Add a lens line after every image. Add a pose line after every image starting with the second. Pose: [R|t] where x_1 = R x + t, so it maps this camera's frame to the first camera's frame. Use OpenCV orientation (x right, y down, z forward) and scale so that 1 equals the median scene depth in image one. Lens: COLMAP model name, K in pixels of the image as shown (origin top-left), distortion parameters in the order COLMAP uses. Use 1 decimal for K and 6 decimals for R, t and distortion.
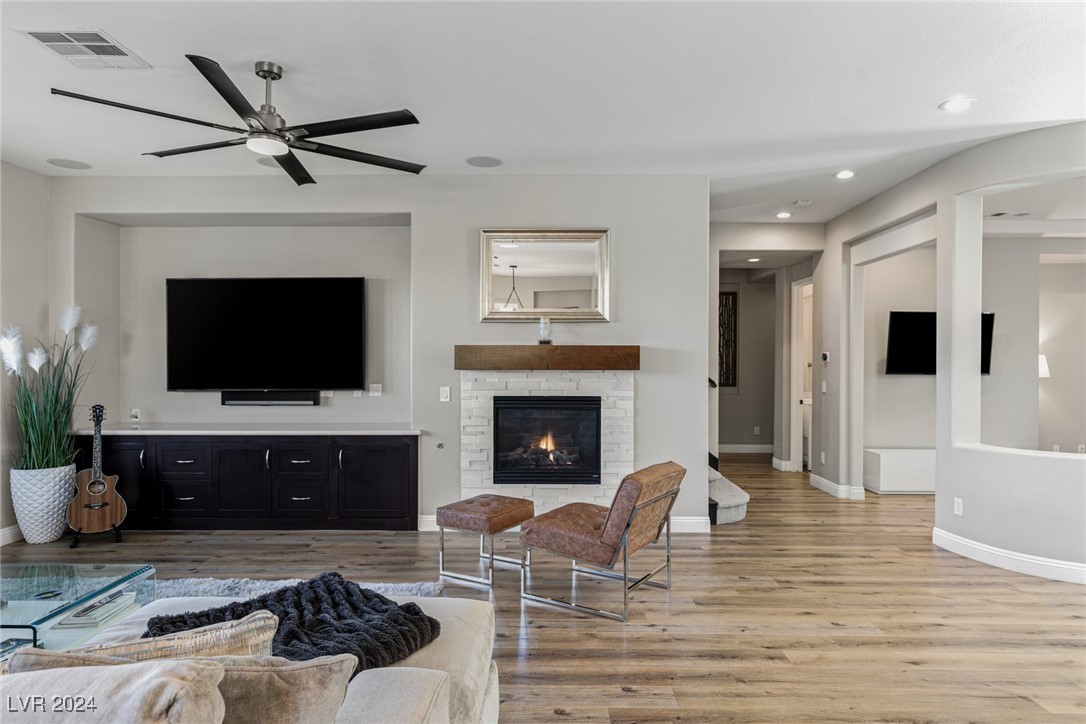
lens RADIAL K [[643.3, 0, 543.0], [0, 643.3, 362.0], [0, 0, 1]] dist [0.002957, 0.000239]
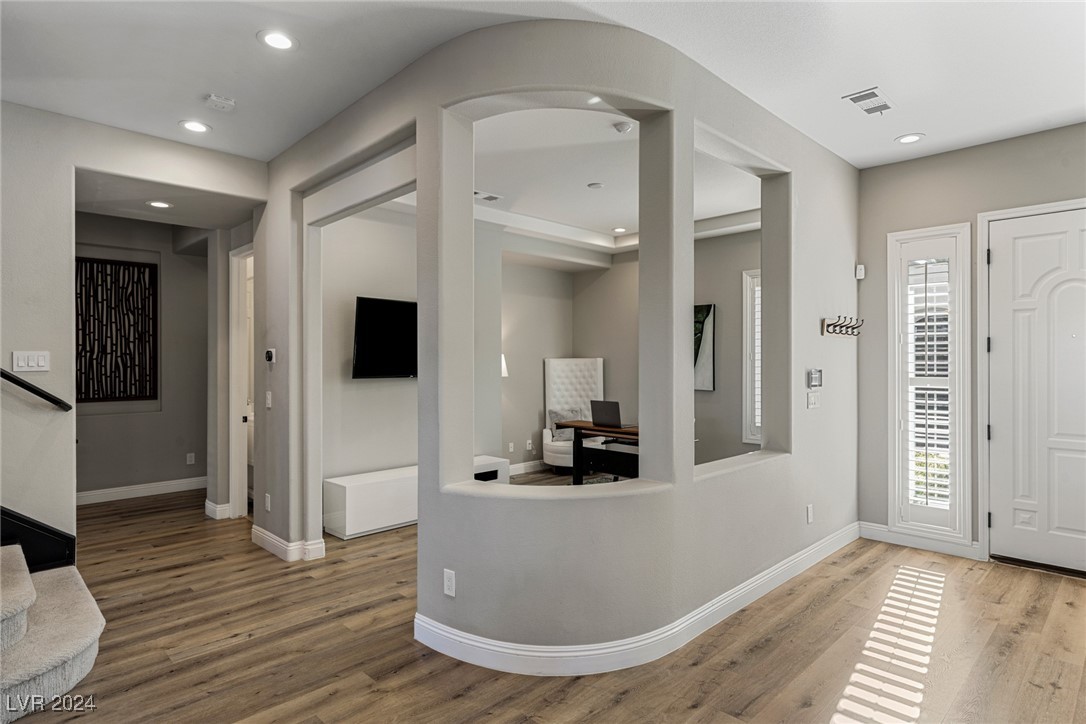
lens RADIAL K [[584.5, 0, 543.0], [0, 584.5, 362.0], [0, 0, 1]] dist [0.002125, 0.000282]
pose [[0.704040, -0.007046, 0.710125, 0.209113], [0.007523, 0.999969, 0.002464, -0.000714], [-0.710120, 0.003607, 0.704071, 0.369007]]
